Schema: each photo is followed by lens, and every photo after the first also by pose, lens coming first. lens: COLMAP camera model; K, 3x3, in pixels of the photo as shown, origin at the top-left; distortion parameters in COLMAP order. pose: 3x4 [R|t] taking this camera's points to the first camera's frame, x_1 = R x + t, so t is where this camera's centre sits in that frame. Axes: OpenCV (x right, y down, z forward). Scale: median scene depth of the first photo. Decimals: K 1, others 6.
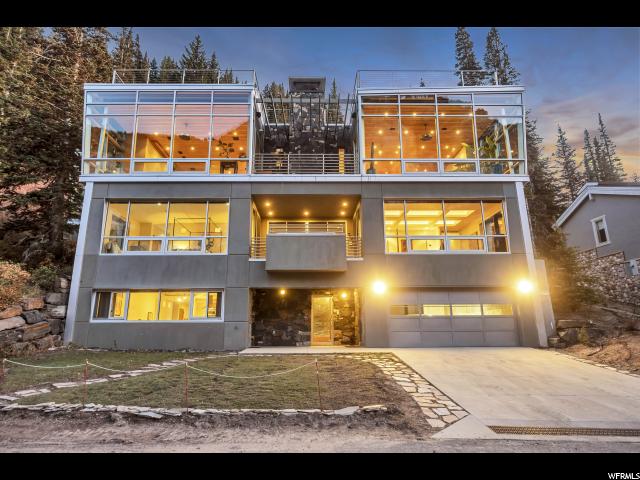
lens RADIAL K [[374.0, 0, 314.0], [0, 374.0, 239.5], [0, 0, 1]] dist [-0.004936, -0.002635]
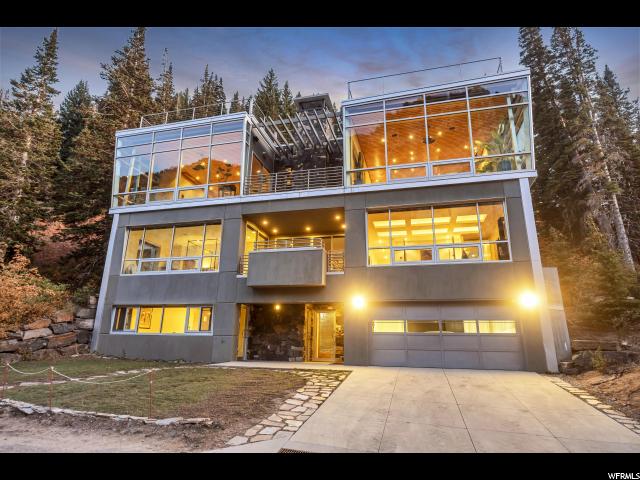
lens RADIAL K [[374.0, 0, 314.0], [0, 374.0, 239.5], [0, 0, 1]] dist [-0.004936, -0.002635]
pose [[0.961406, -0.052049, -0.270166, 0.311549], [0.040652, 0.998038, -0.047612, 0.008895], [0.272114, 0.034791, 0.961636, 0.039700]]
